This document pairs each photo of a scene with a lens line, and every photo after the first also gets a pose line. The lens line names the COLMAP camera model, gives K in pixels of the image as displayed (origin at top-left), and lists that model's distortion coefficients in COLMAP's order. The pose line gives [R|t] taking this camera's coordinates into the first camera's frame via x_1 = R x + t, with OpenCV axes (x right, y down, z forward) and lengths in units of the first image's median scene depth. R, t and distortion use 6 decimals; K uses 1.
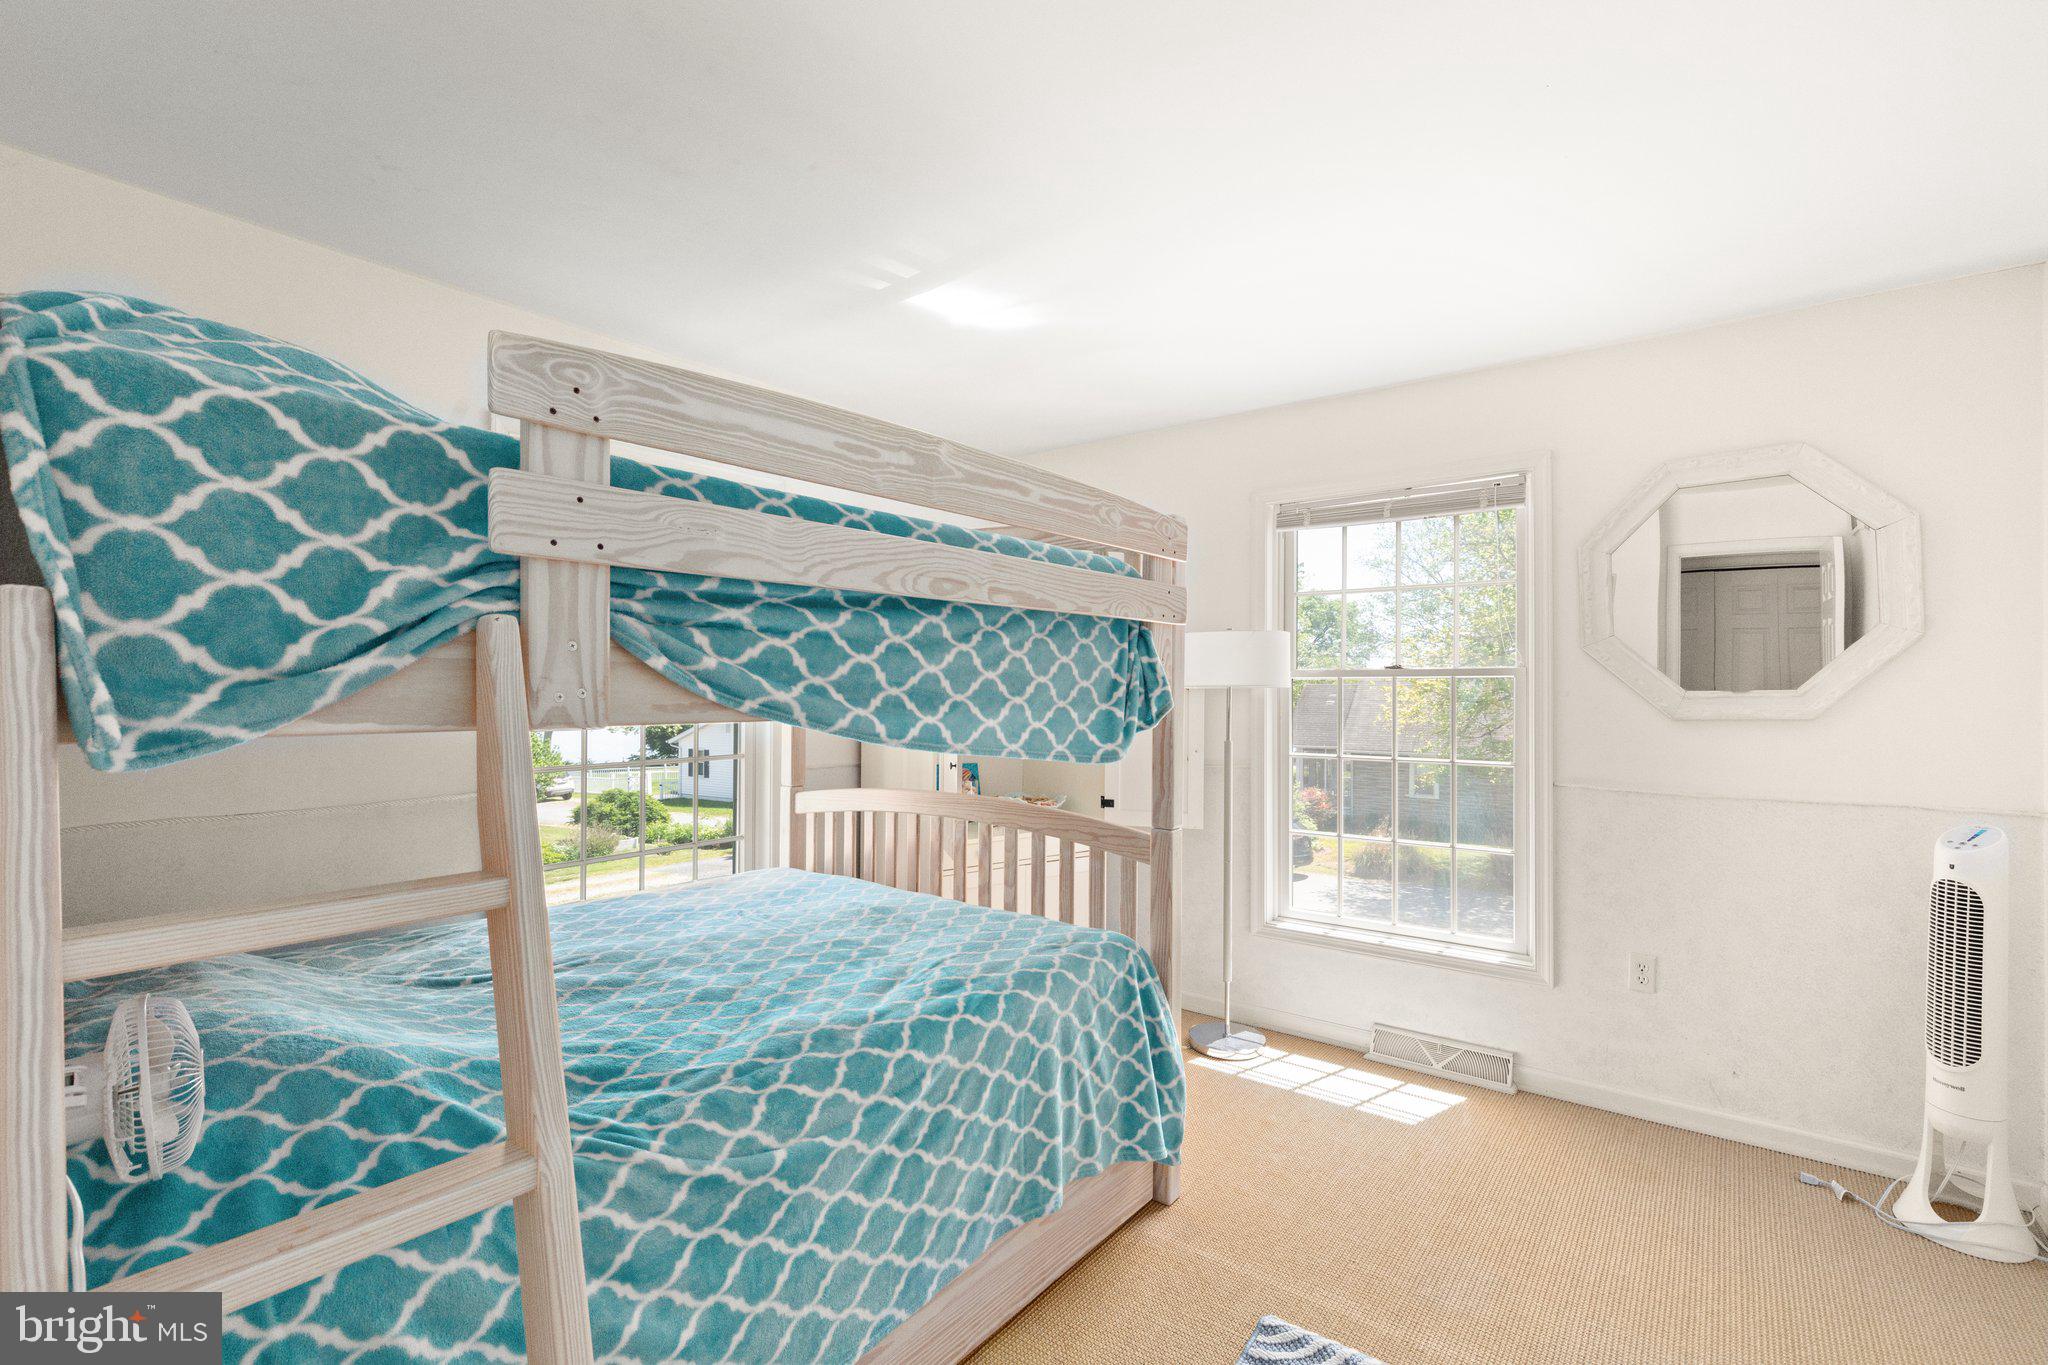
lens RADIAL K [[932.4, 0, 1017.8], [0, 932.4, 685.0], [0, 0, 1]] dist [0.012117, -0.001258]
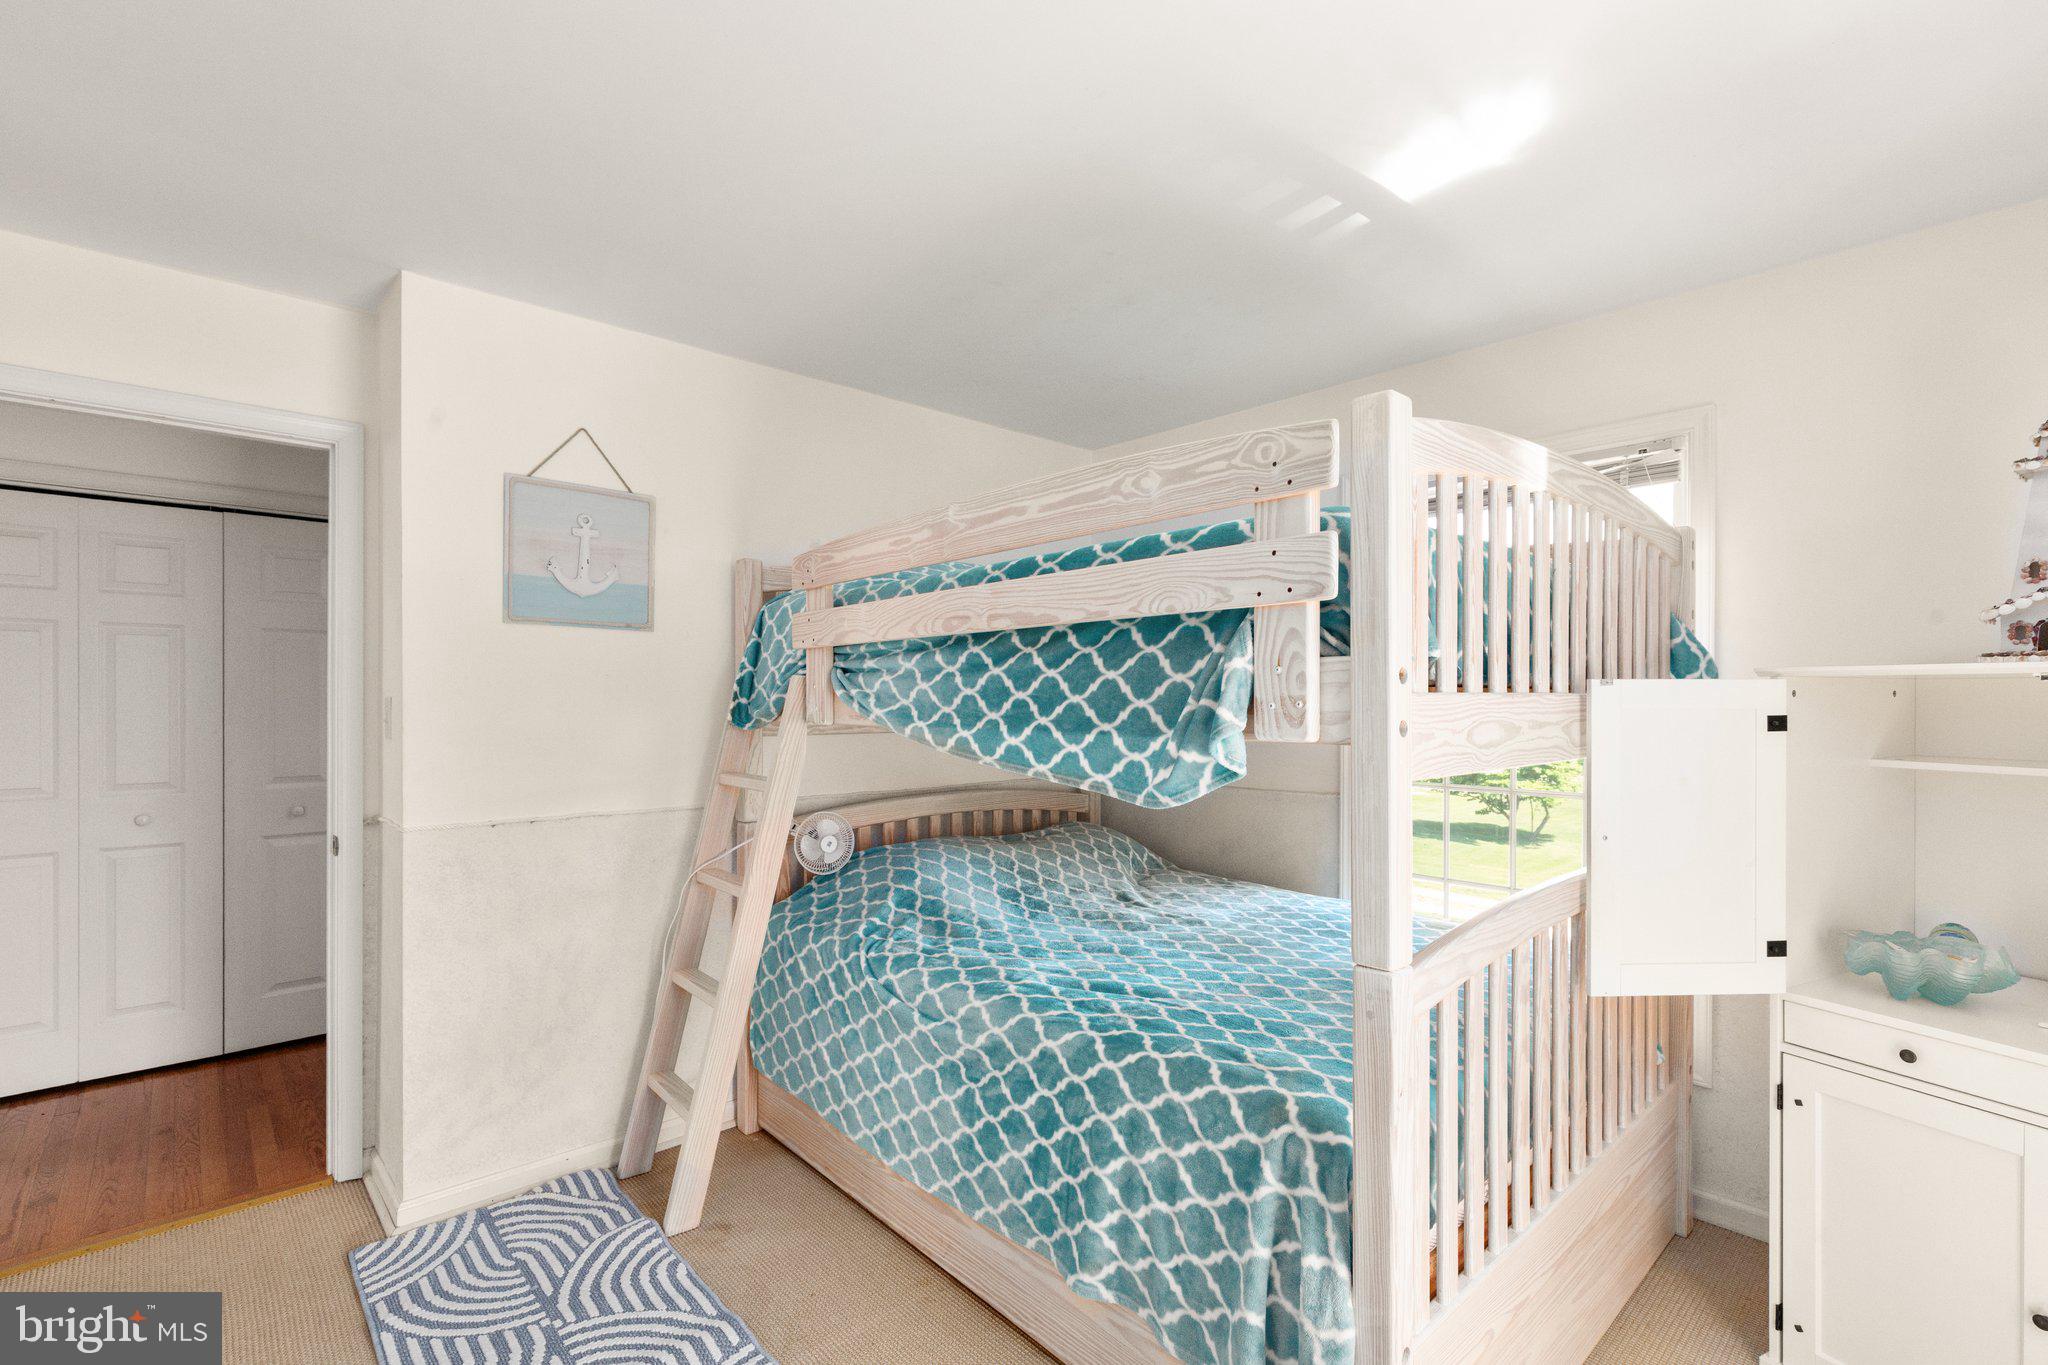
lens RADIAL K [[932.4, 0, 1018.7], [0, 932.4, 700.9], [0, 0, 1]] dist [0.012117, -0.001258]
pose [[-0.195910, -0.003891, -0.980614, 1.059487], [-0.000618, 0.999992, -0.003844, -0.000185], [0.980622, -0.000147, -0.195911, 1.278783]]
